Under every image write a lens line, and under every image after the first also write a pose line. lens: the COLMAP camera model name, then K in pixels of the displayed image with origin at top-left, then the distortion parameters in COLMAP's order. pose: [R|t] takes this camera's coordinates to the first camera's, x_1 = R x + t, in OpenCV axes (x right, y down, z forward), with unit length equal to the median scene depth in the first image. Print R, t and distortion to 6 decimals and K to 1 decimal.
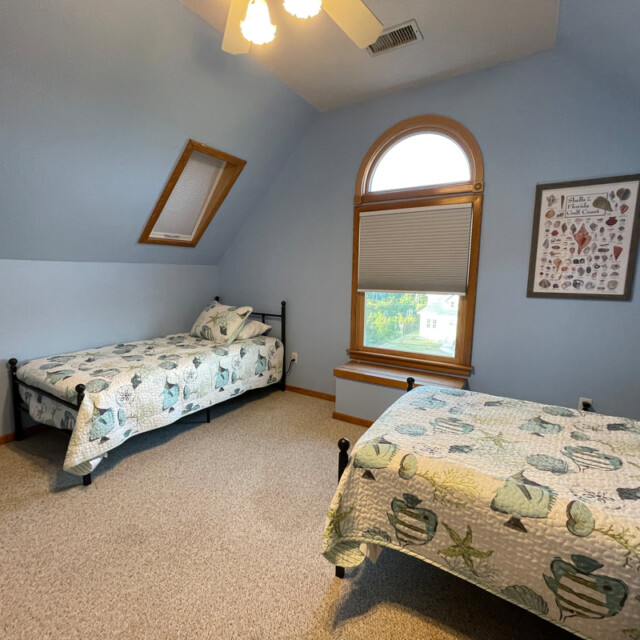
lens RADIAL K [[343.6, 0, 316.9], [0, 343.6, 321.8], [0, 0, 1]] dist [-0.003411, 0.000093]
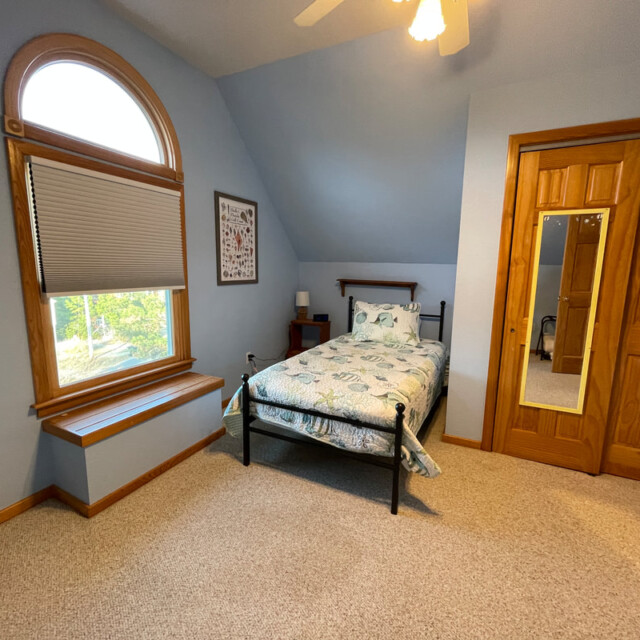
lens RADIAL K [[343.6, 0, 316.9], [0, 343.6, 321.8], [0, 0, 1]] dist [-0.003411, 0.000093]
pose [[-0.085697, -0.169713, 0.981760, -0.658306], [0.122428, 0.976124, 0.179425, -0.130564], [-0.988771, 0.135571, -0.062873, 0.815020]]
